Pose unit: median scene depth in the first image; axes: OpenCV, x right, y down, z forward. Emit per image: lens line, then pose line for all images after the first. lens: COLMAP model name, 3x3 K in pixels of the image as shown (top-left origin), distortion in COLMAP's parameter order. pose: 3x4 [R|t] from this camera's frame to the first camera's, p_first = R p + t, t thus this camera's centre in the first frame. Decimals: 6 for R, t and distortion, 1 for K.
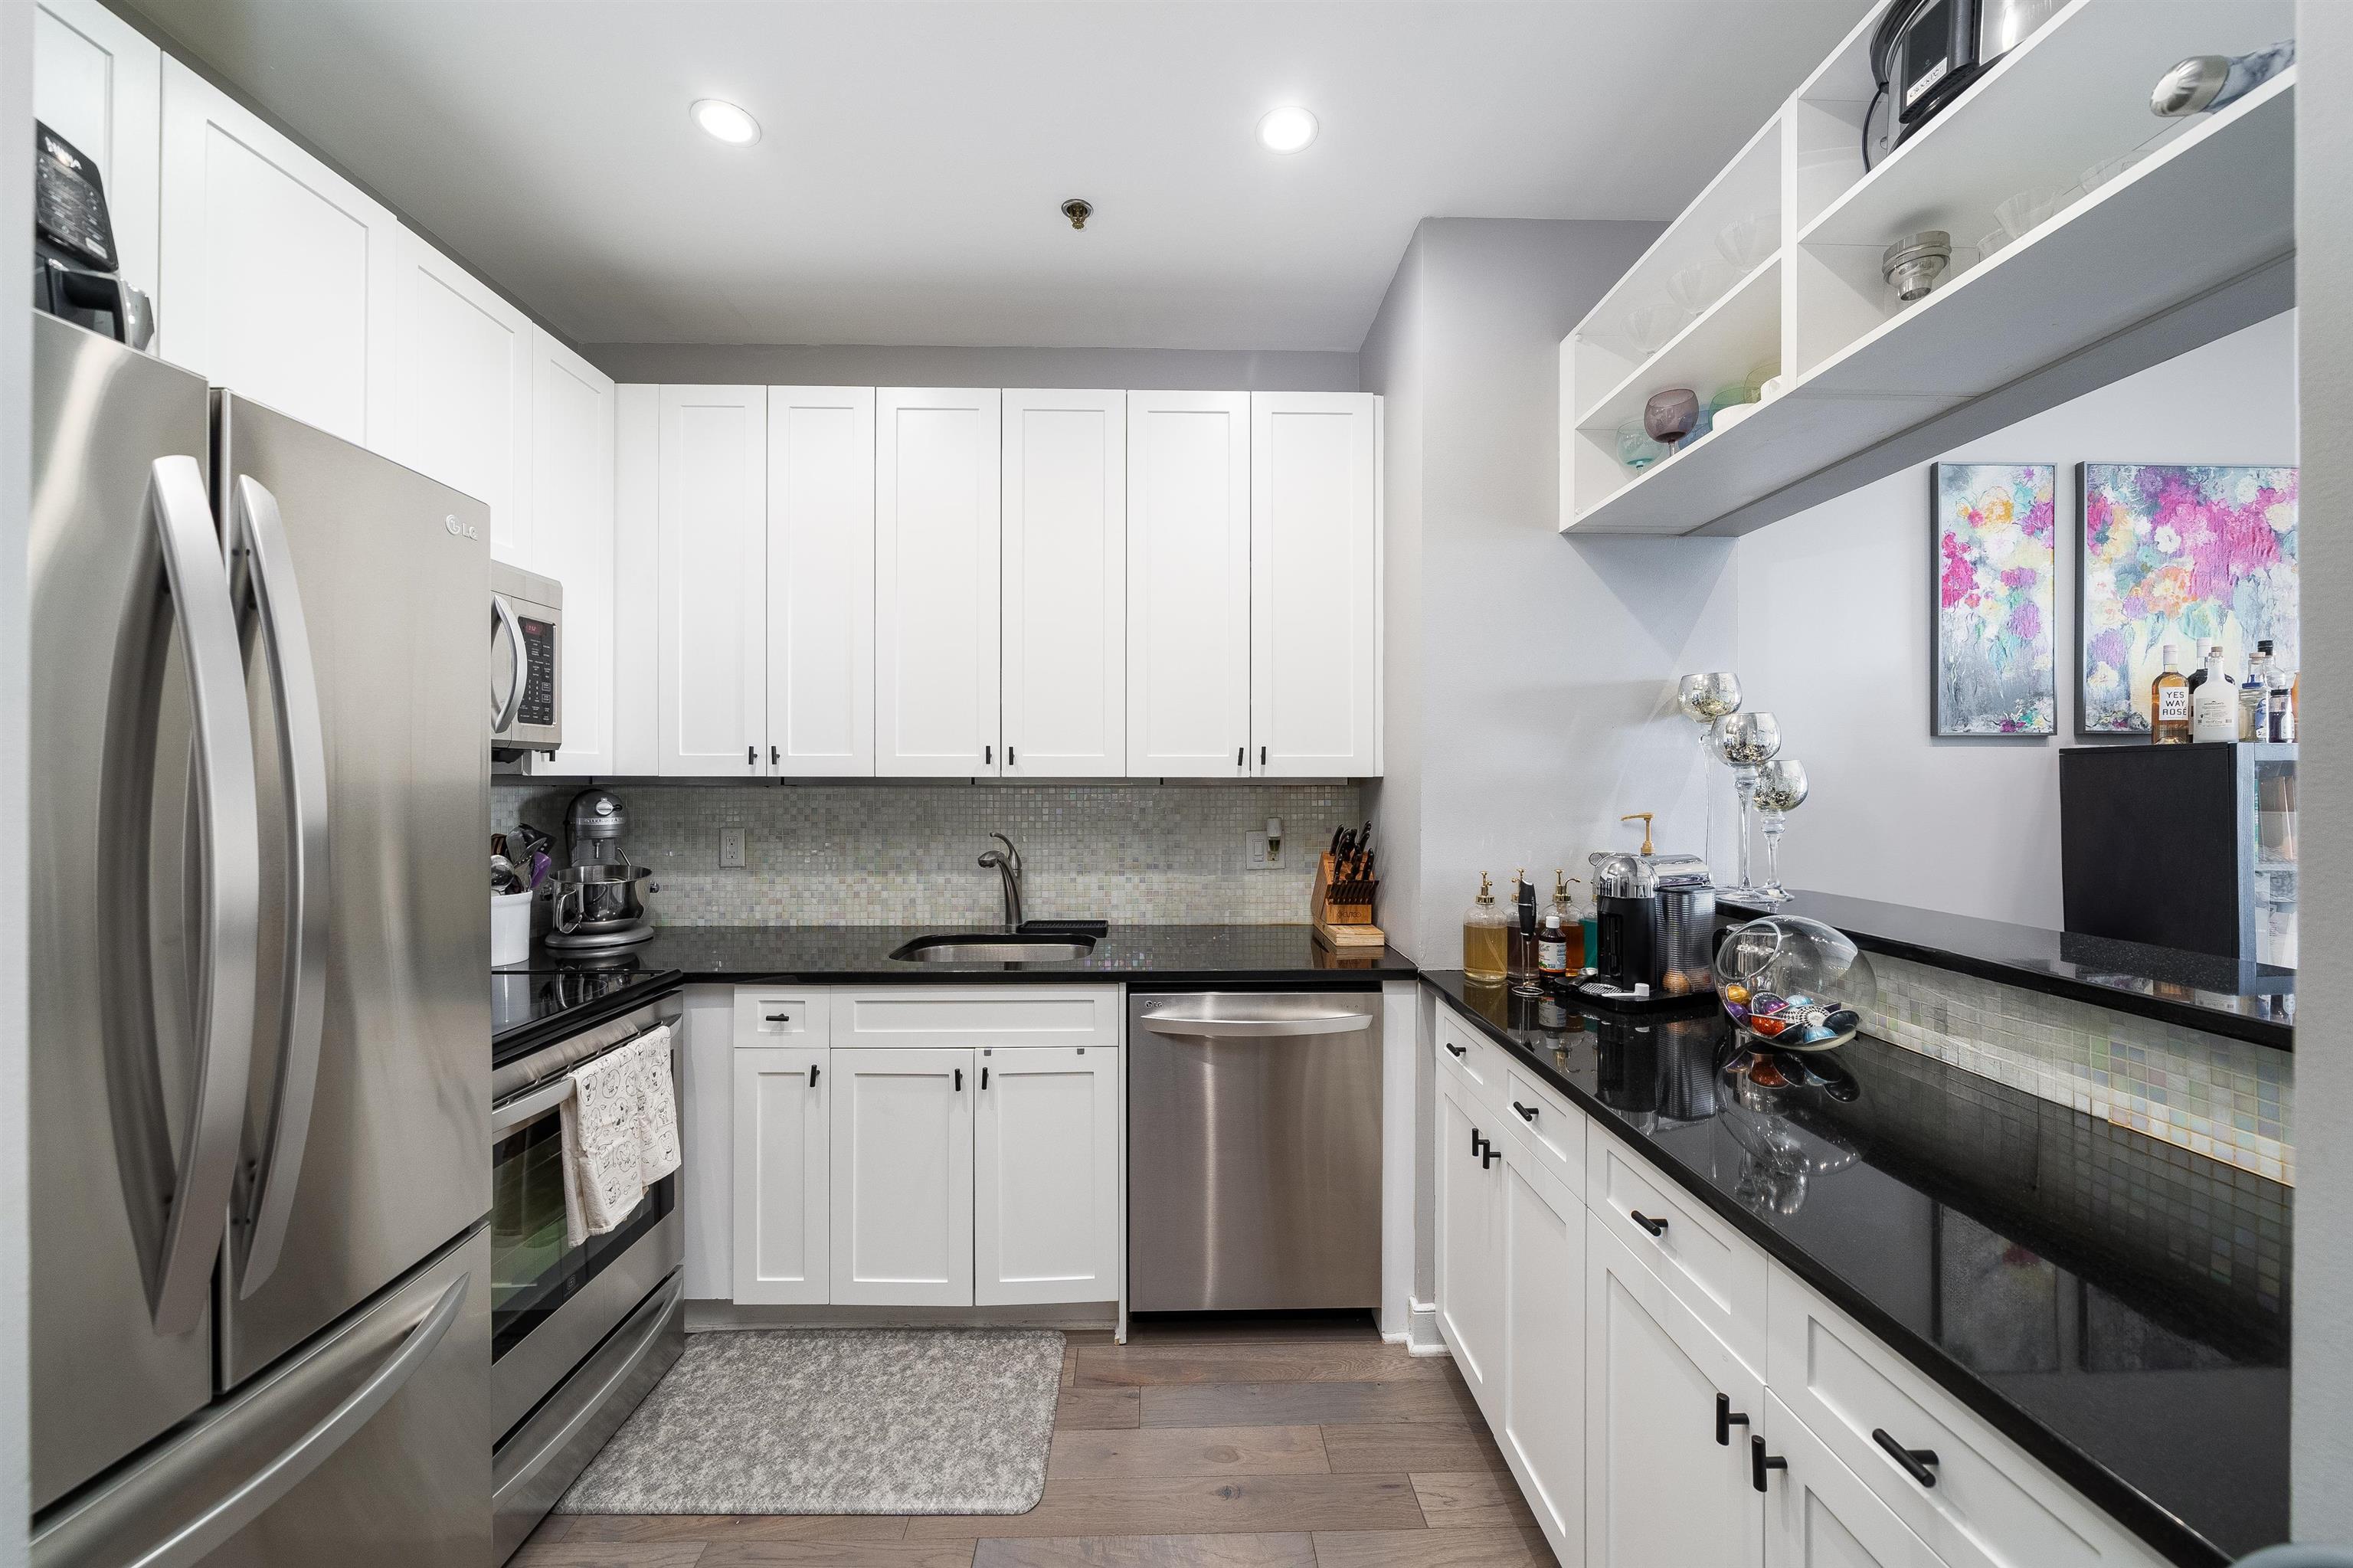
lens RADIAL K [[845.8, 0, 1178.9], [0, 845.8, 780.8], [0, 0, 1]] dist [-0.004844, -0.000102]
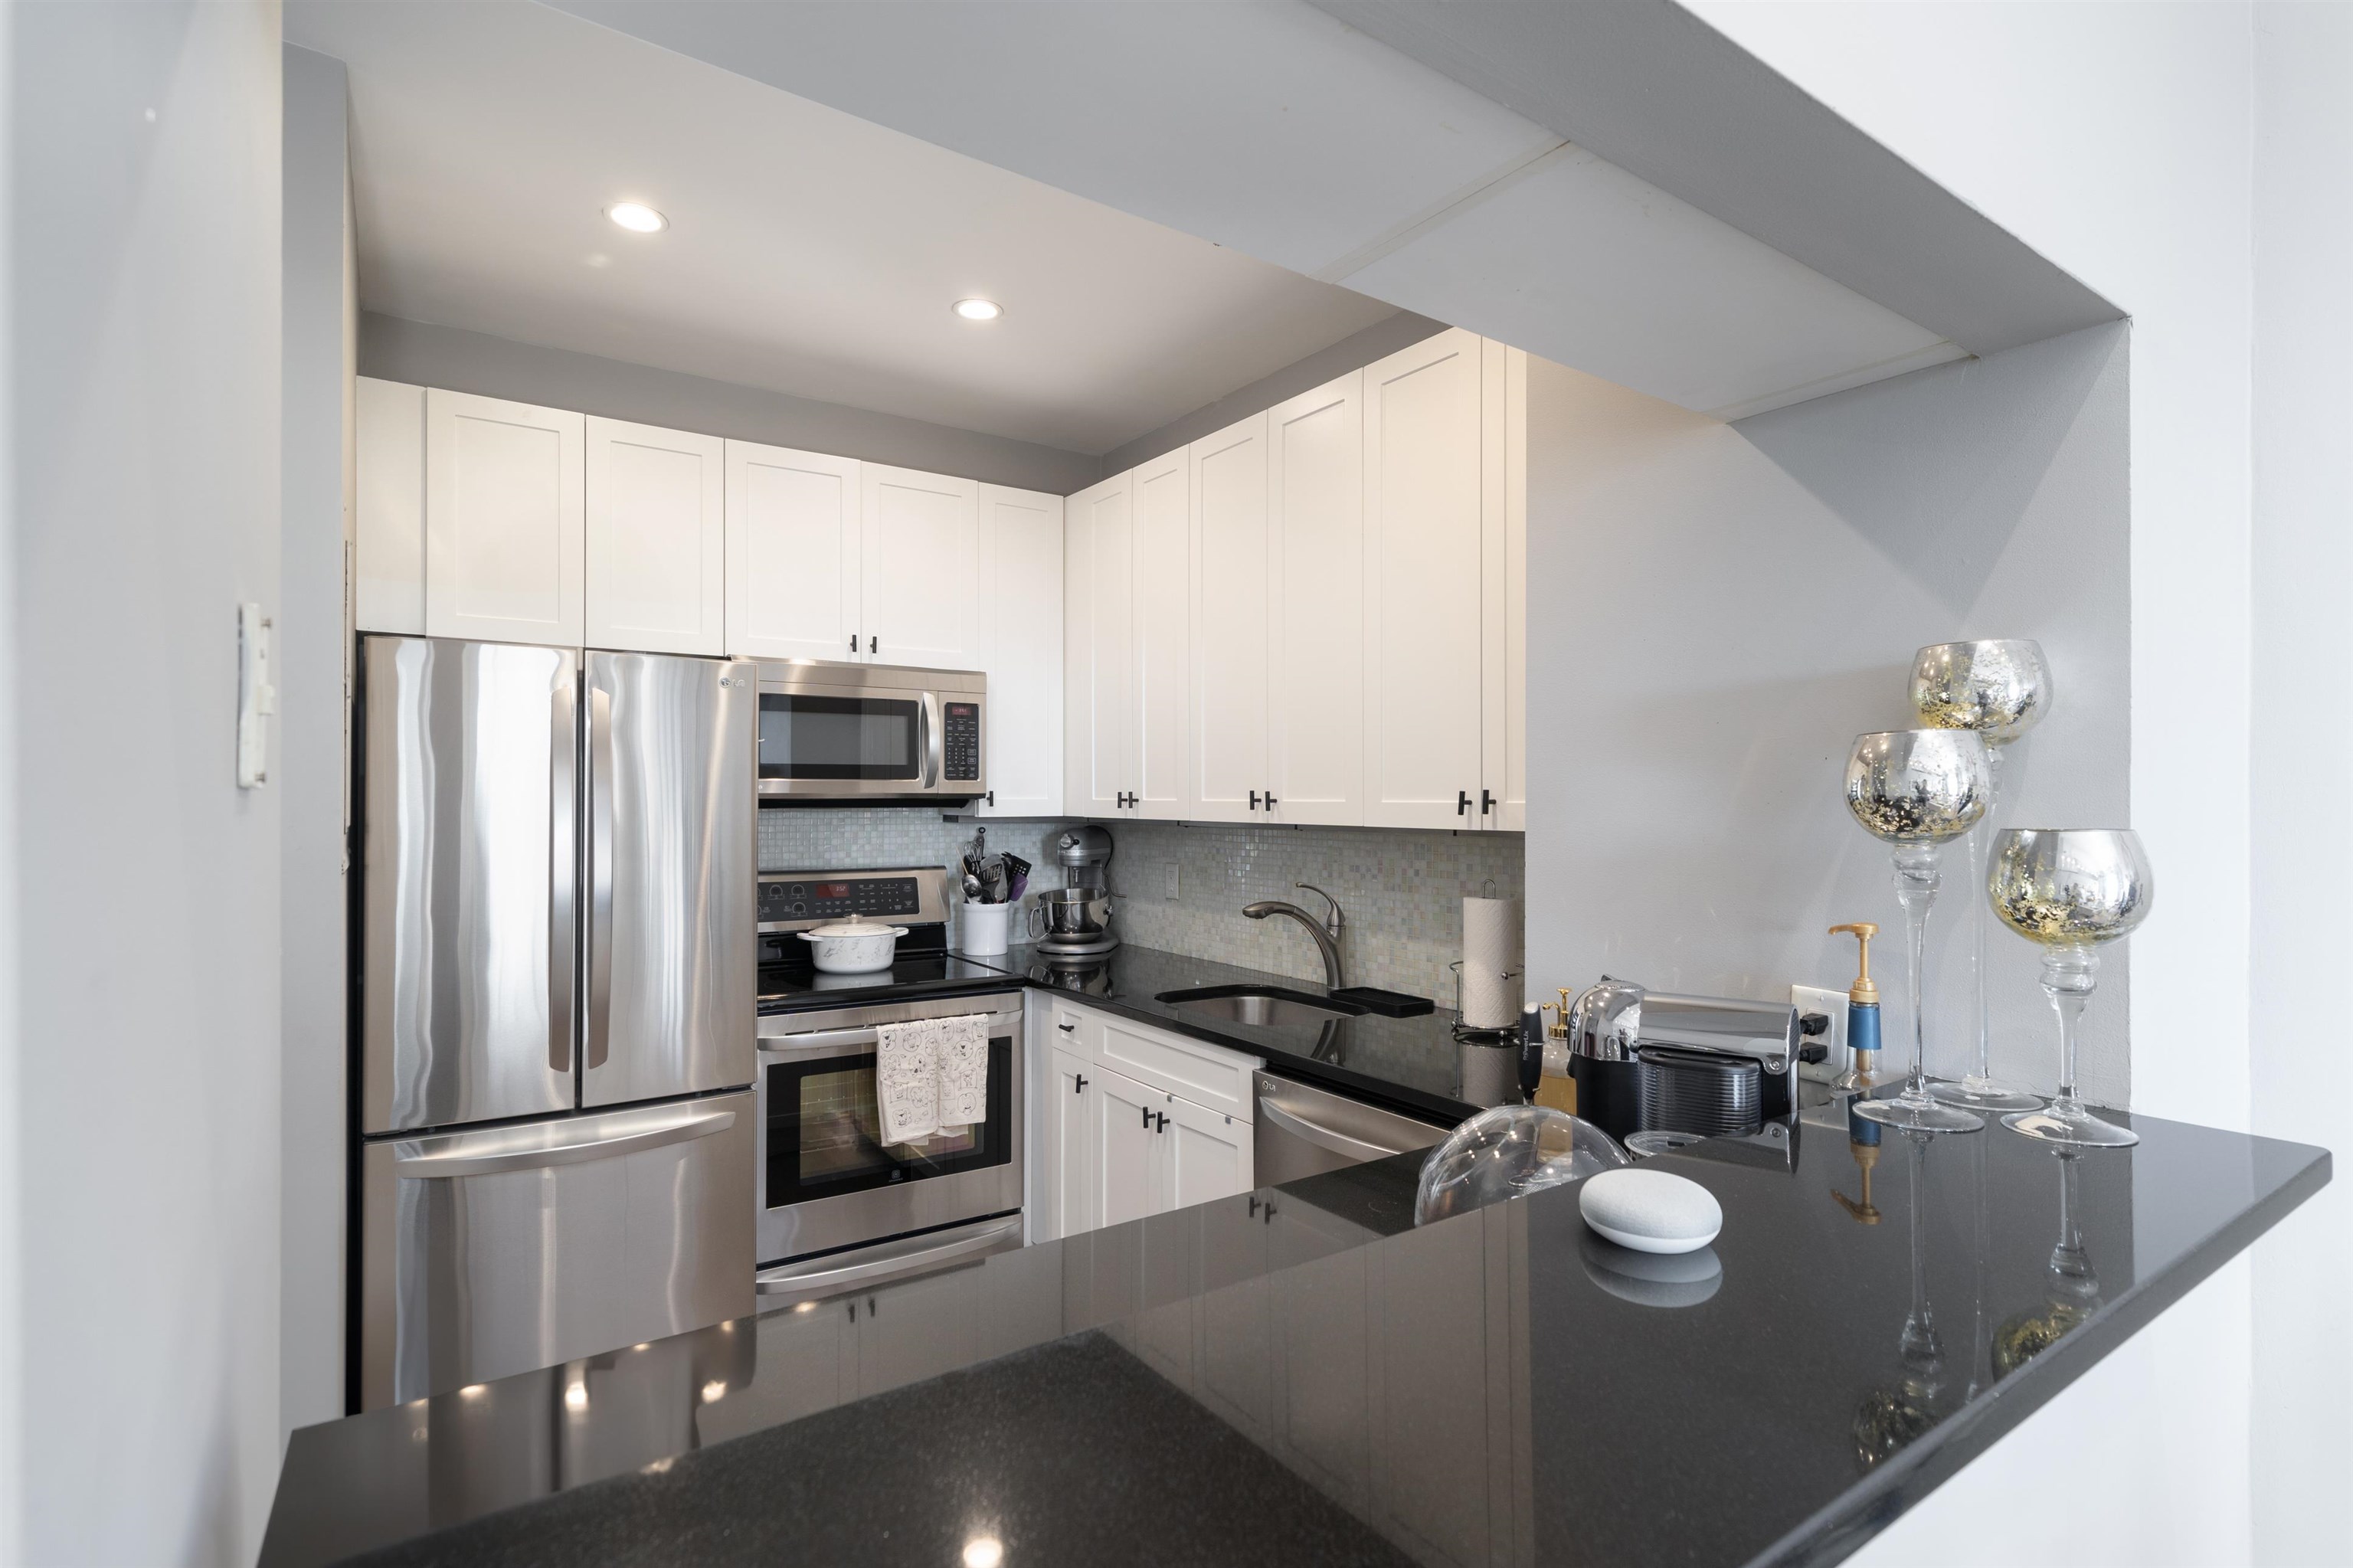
lens RADIAL K [[1101.4, 0, 1190.0], [0, 1101.4, 816.7], [0, 0, 1]] dist [0.001273, -0.000076]
pose [[0.570275, 0.015934, -0.821299, 0.753438], [-0.005667, 0.999864, 0.015463, -0.030741], [0.821434, -0.004164, 0.570288, 0.237652]]
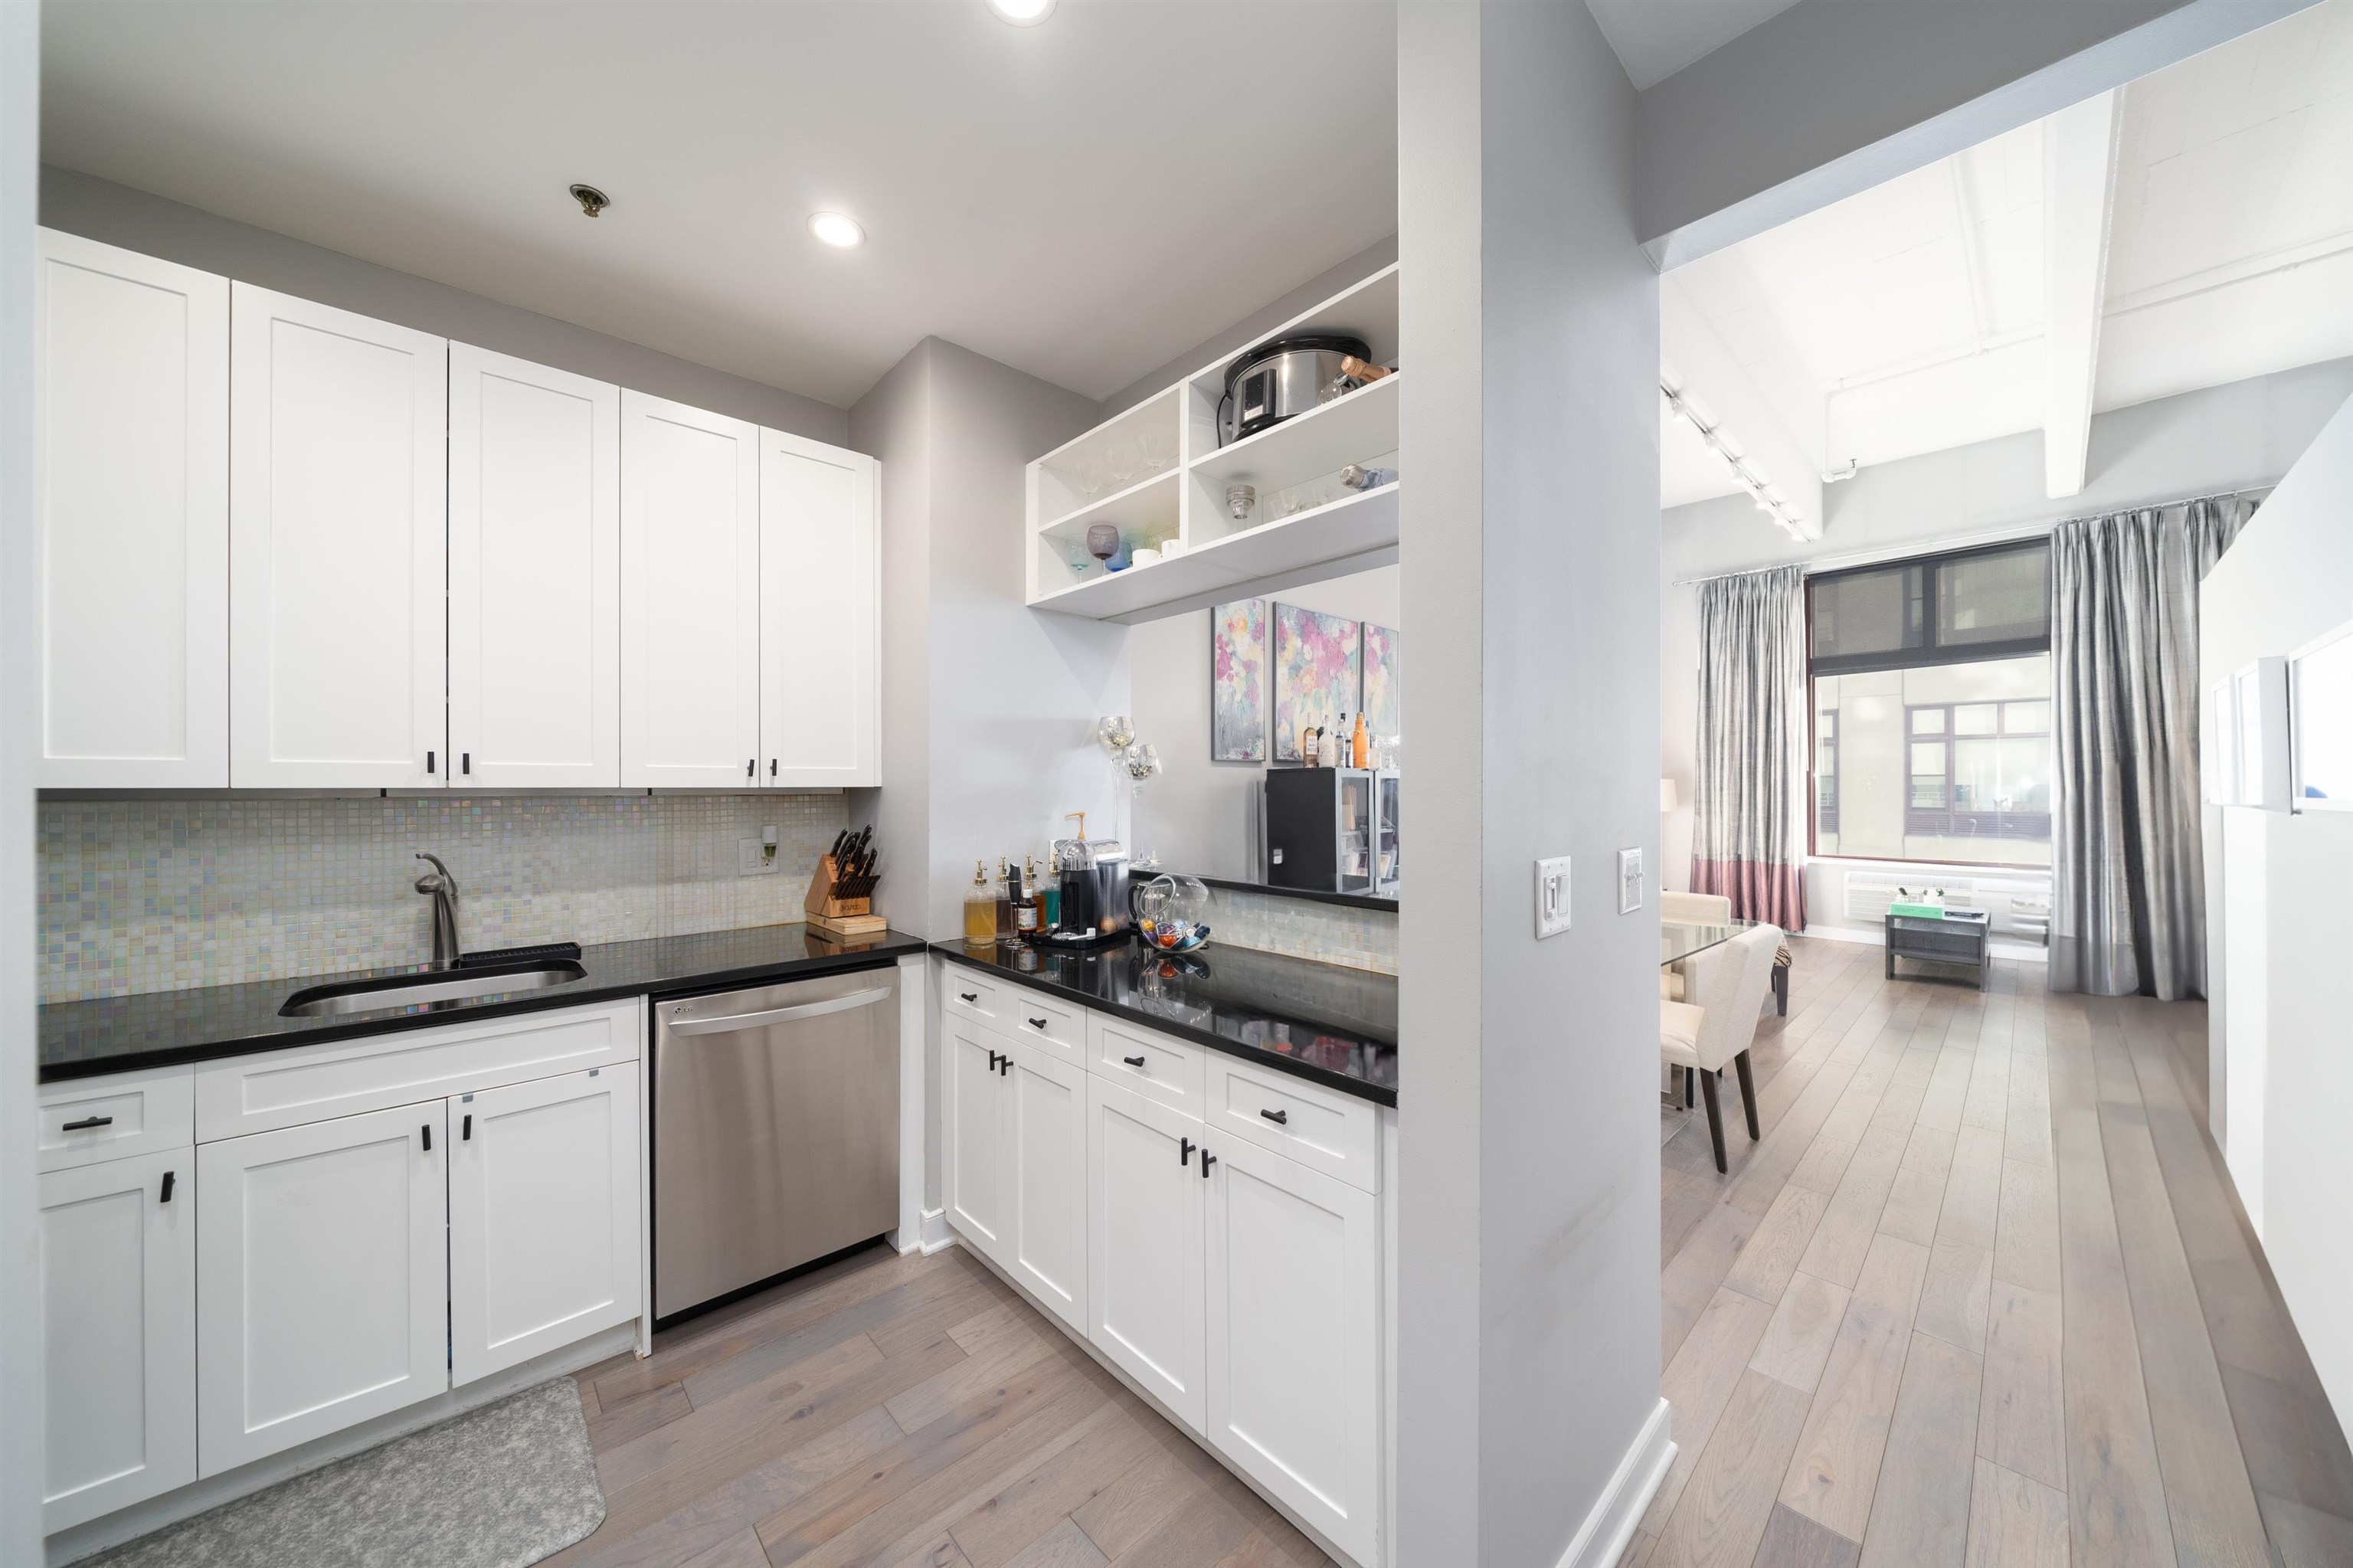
lens RADIAL K [[791.9, 0, 1164.3], [0, 791.9, 793.4], [0, 0, 1]] dist [-0.010553, 0.000339]
pose [[0.757566, -0.007647, 0.652714, -0.181618], [0.004358, 0.999968, 0.006657, -0.000983], [-0.652744, -0.002198, 0.757575, -0.088269]]
